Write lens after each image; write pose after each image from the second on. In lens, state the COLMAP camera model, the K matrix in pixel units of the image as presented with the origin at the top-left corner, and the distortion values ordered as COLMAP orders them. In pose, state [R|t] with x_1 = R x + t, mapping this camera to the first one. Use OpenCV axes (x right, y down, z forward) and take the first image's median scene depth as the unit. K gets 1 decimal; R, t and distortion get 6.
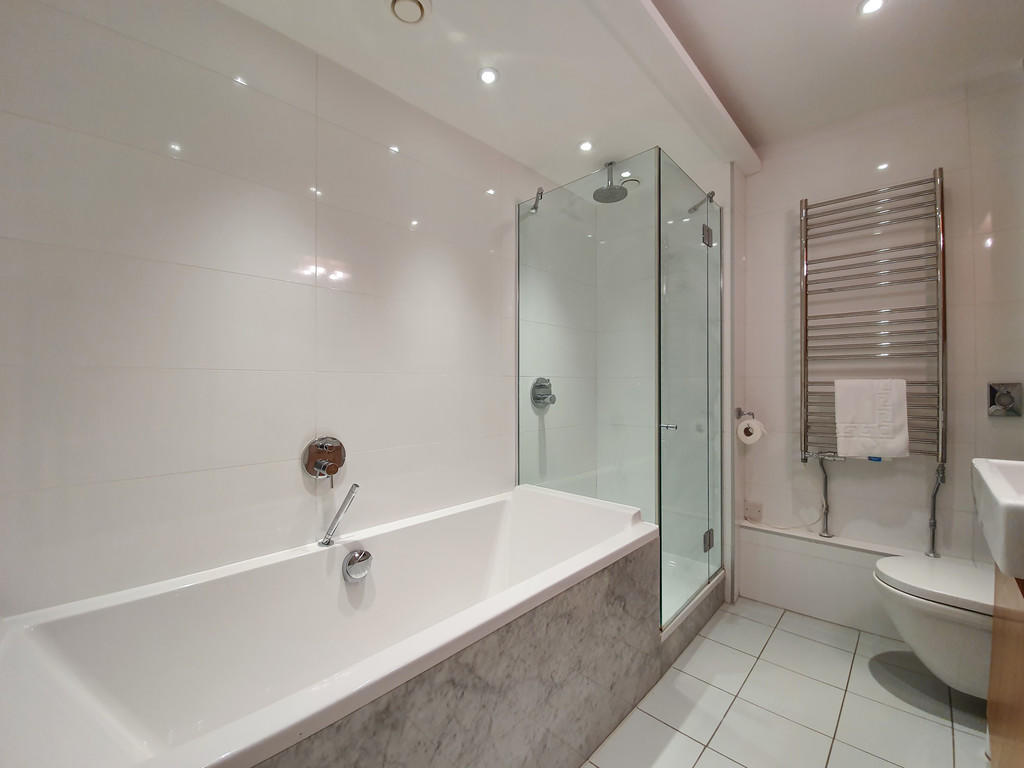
lens RADIAL K [[427.2, 0, 512.0], [0, 427.2, 384.0], [0, 0, 1]] dist [-0.001643, -0.000267]
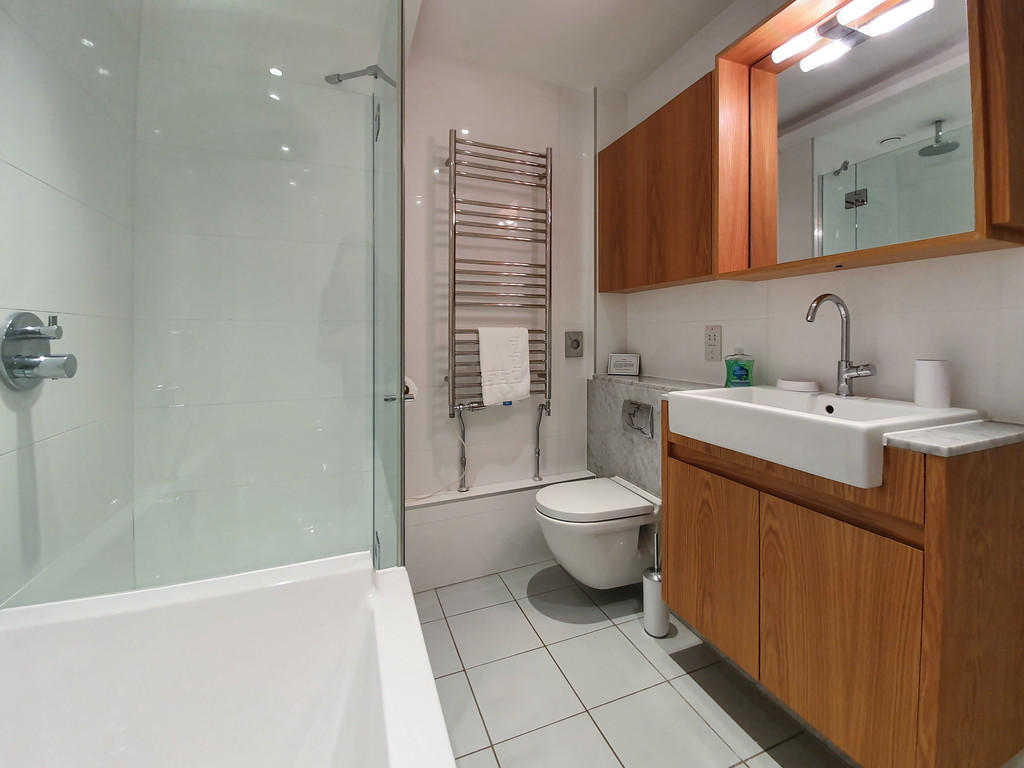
lens RADIAL K [[446.7, 0, 515.8], [0, 446.7, 335.4], [0, 0, 1]] dist [-0.001346, -0.000044]
pose [[0.420725, -0.001433, 0.907187, -0.144139], [0.000711, 0.999999, 0.001250, 0.007015], [-0.907188, 0.000119, 0.420726, 0.539045]]
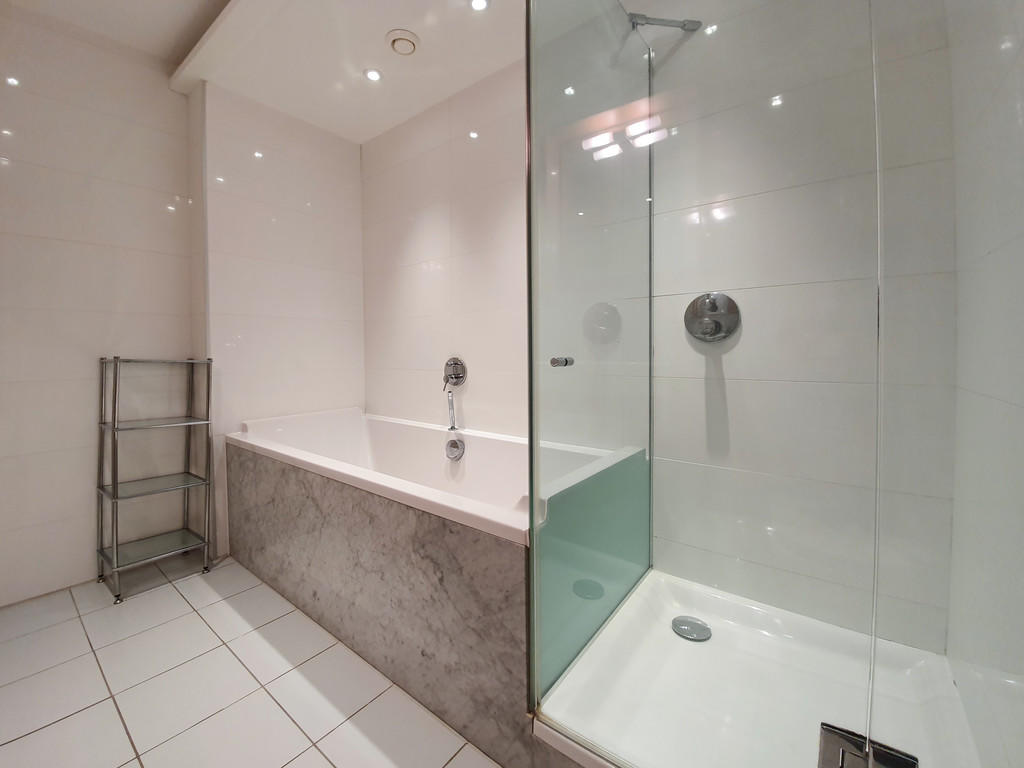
lens RADIAL K [[413.9, 0, 512.7], [0, 413.9, 366.7], [0, 0, 1]] dist [0.000009, 0.000021]
pose [[0.104470, 0.030770, -0.994052, 0.805347], [0.010125, 0.999437, 0.032001, 0.087757], [0.994477, -0.013408, 0.104099, 0.839417]]
